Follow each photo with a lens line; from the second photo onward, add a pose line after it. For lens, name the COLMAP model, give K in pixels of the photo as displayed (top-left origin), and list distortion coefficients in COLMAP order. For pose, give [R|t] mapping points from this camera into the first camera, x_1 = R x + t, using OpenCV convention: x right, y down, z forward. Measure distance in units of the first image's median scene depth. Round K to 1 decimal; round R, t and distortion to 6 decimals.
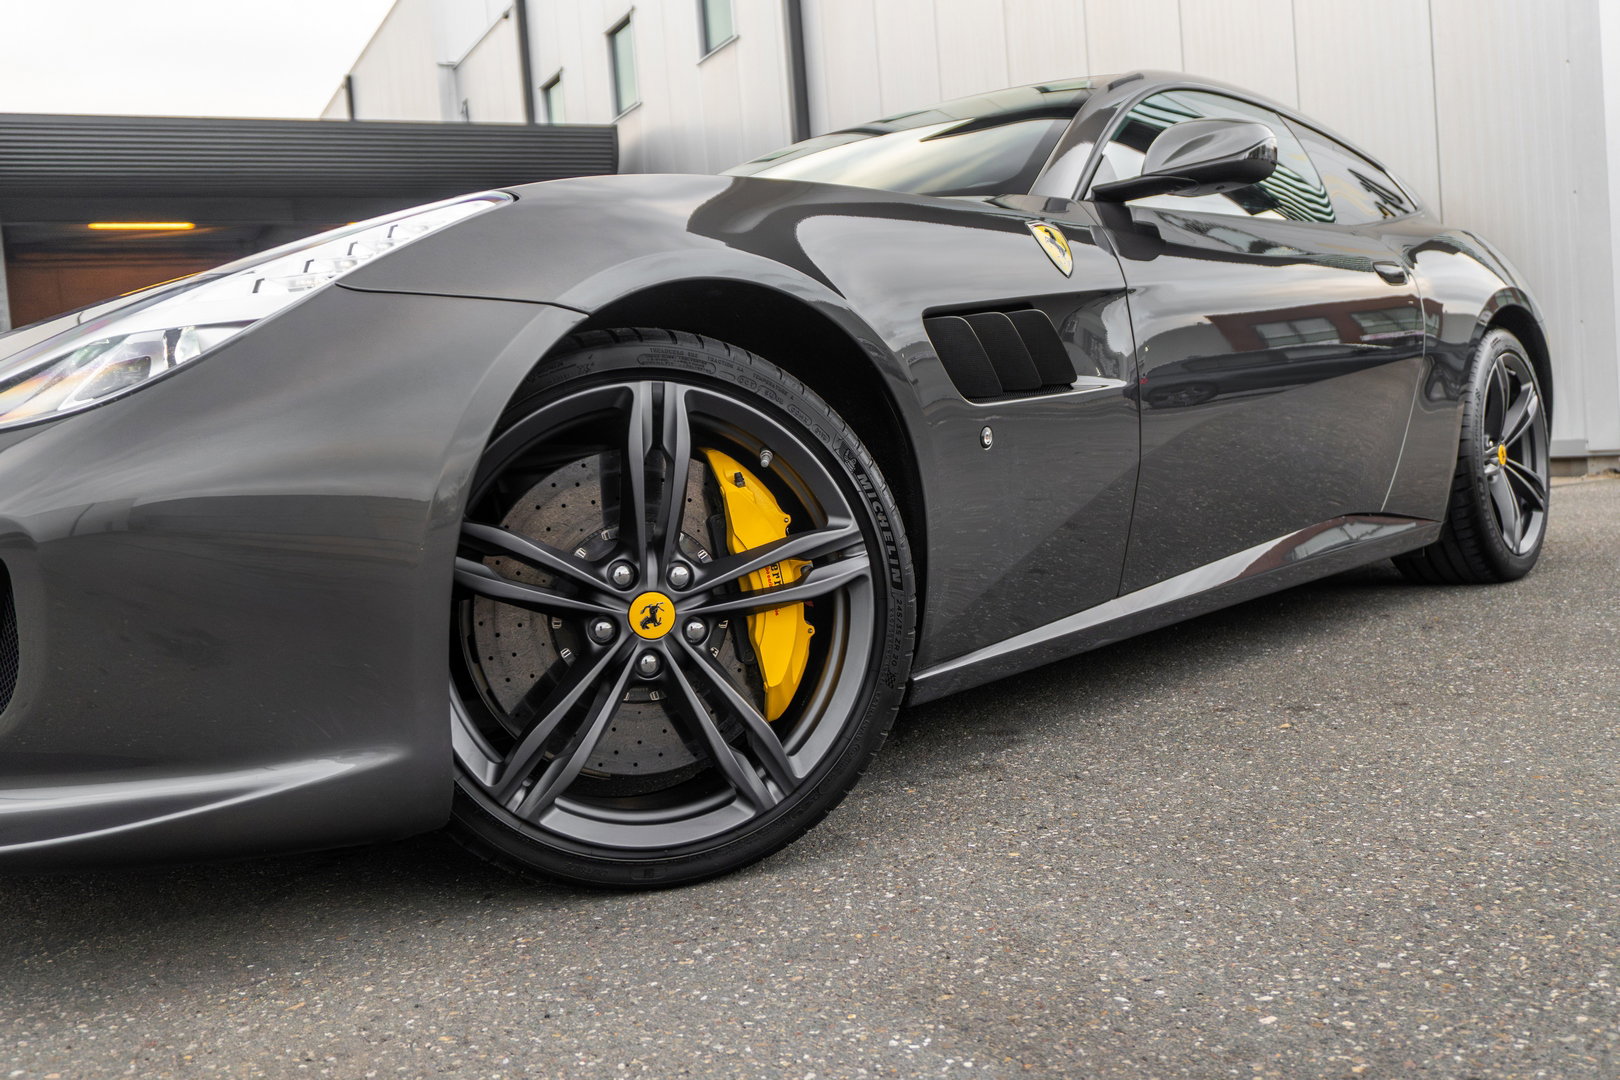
lens RADIAL K [[1452.9, 0, 810.0], [0, 1452.9, 540.0], [0, 0, 1]] dist [-0.037894, -0.007544]
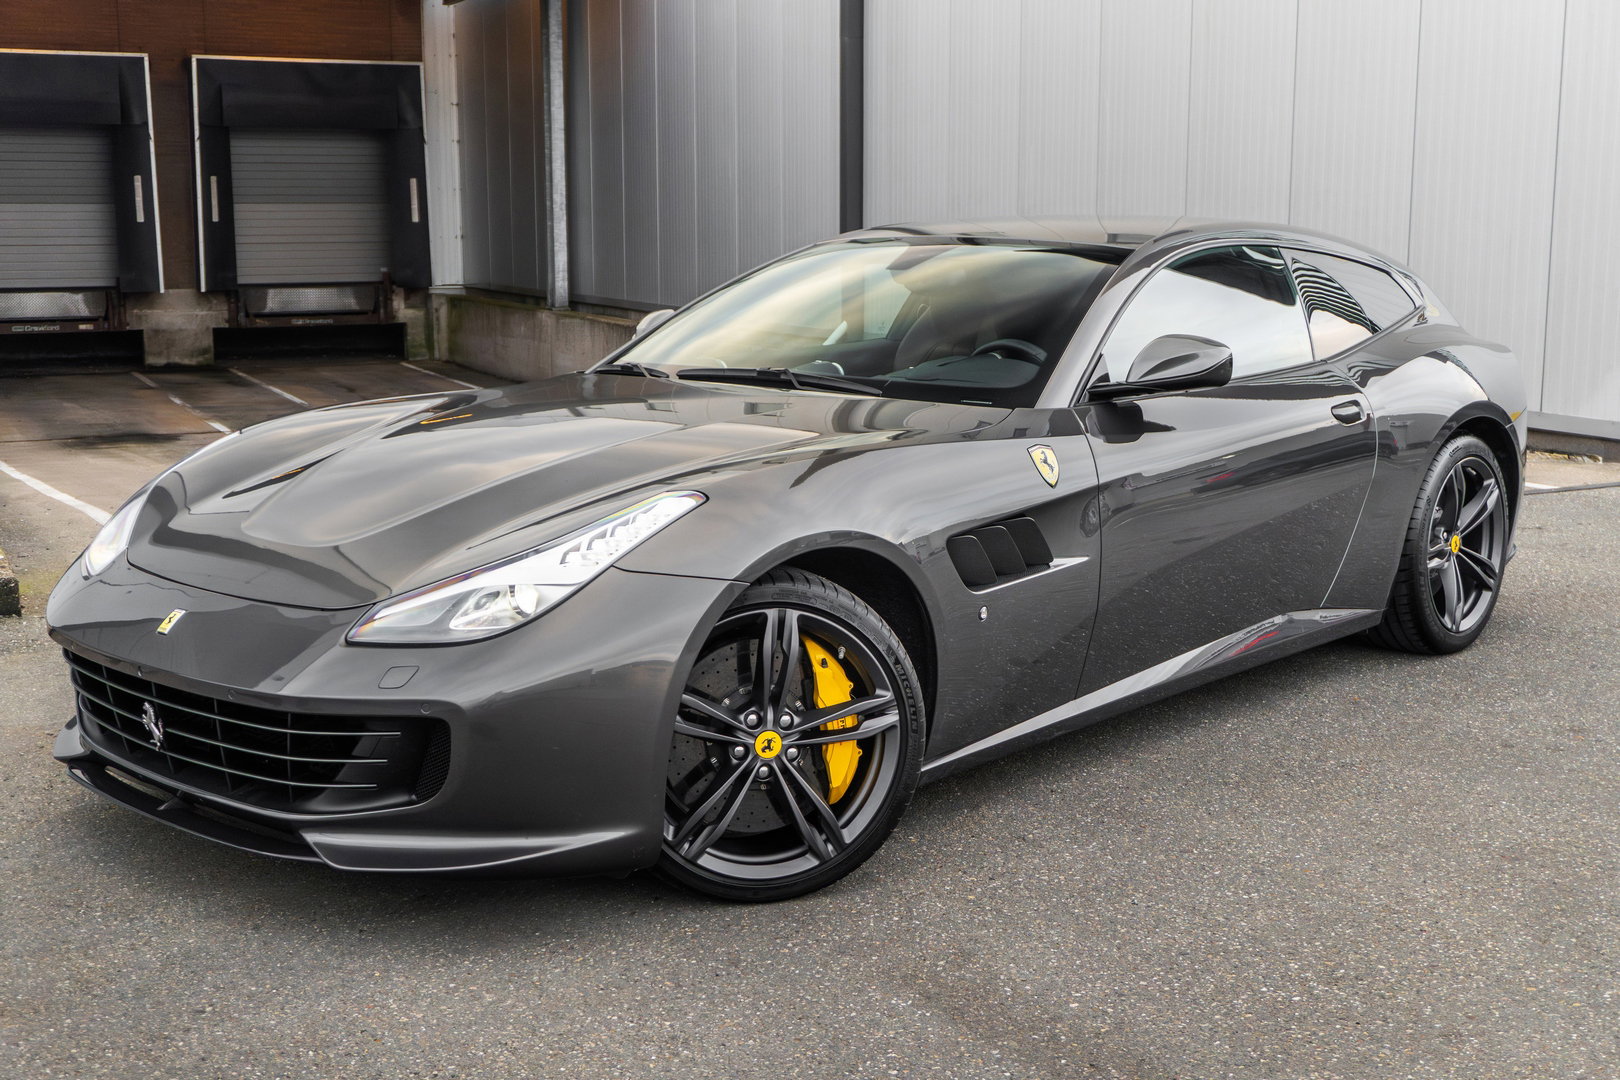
lens RADIAL K [[1964.6, 0, 810.0], [0, 1964.6, 540.0], [0, 0, 1]] dist [-0.010089, -0.015027]
pose [[0.997172, 0.074914, 0.006047, -0.088616], [-0.075125, 0.991133, 0.109602, -0.421132], [0.002217, -0.109746, 0.993957, -1.195490]]
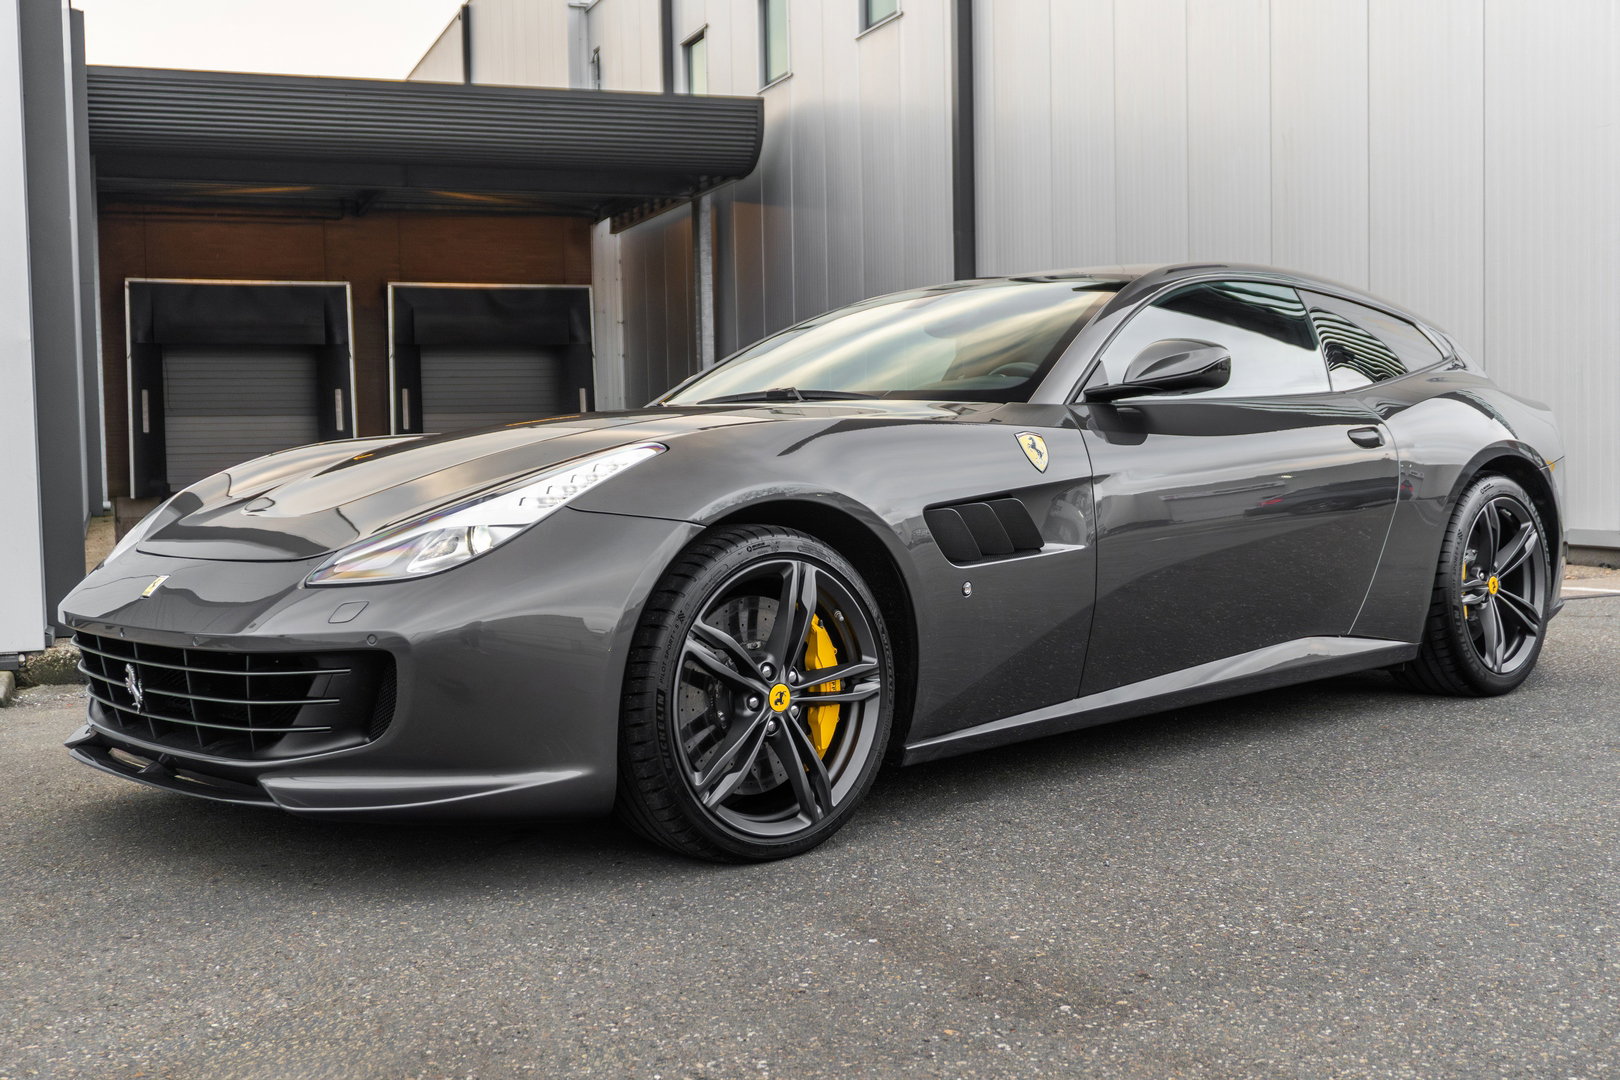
lens RADIAL K [[1808.2, 0, 810.0], [0, 1808.2, 540.0], [0, 0, 1]] dist [-0.020443, 0.008437]
pose [[0.993738, 0.059062, -0.094849, 0.165792], [-0.059581, 0.998220, -0.002642, -0.127453], [0.094524, 0.008277, 0.995488, -1.020794]]
